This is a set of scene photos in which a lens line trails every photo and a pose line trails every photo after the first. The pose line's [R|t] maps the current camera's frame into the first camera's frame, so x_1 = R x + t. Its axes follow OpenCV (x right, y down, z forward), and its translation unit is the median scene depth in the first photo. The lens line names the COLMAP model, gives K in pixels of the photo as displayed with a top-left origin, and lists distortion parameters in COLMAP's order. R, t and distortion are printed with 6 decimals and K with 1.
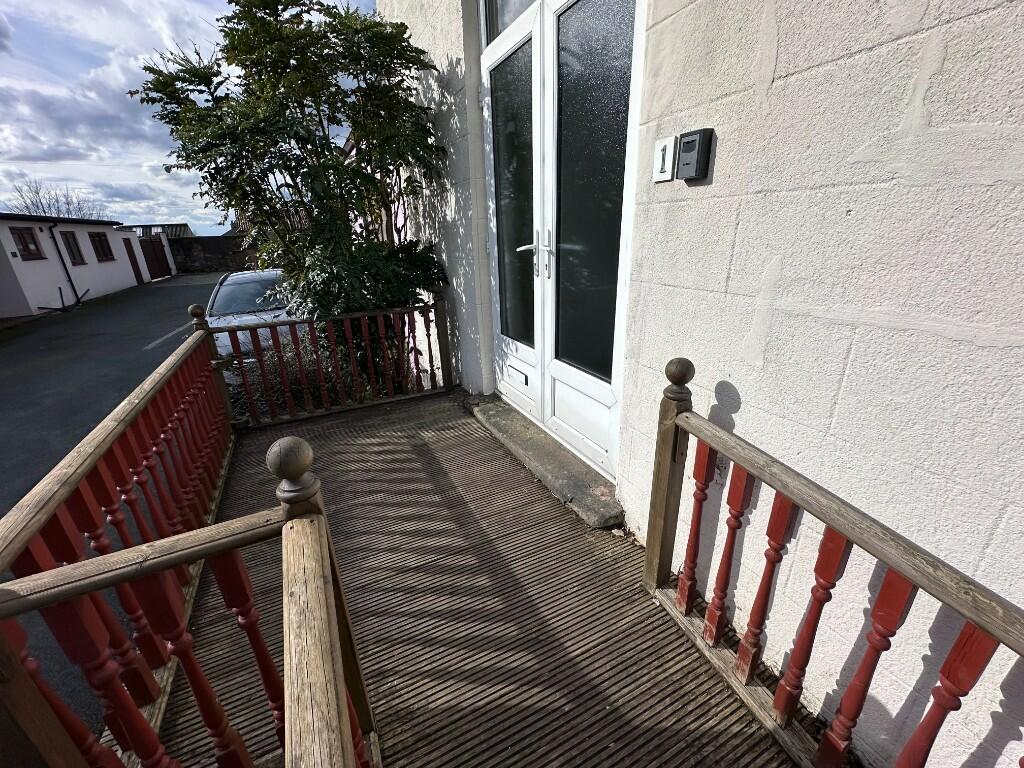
lens RADIAL K [[409.8, 0, 512.0], [0, 409.8, 384.0], [0, 0, 1]] dist [0.000619, -0.000150]
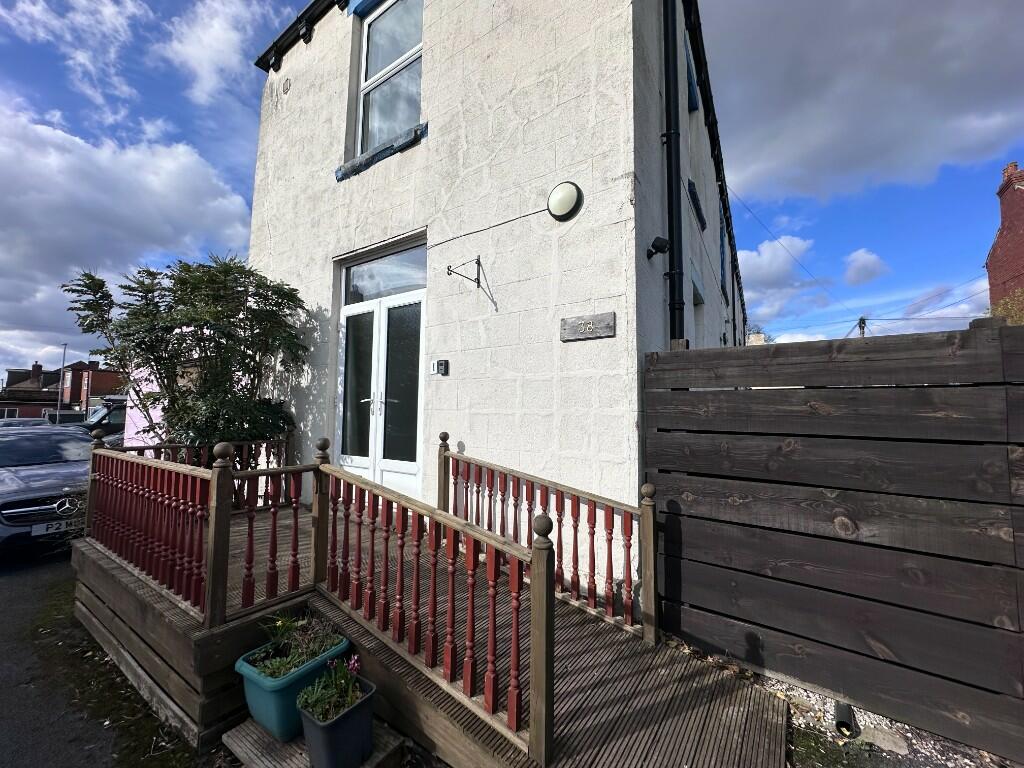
lens RADIAL K [[409.8, 0, 512.0], [0, 409.8, 384.0], [0, 0, 1]] dist [0.000619, -0.000150]
pose [[0.872566, 0.068928, 0.483609, -0.350279], [0.141228, 0.912124, -0.384817, 0.490551], [-0.467636, 0.404078, 0.786154, -0.967464]]
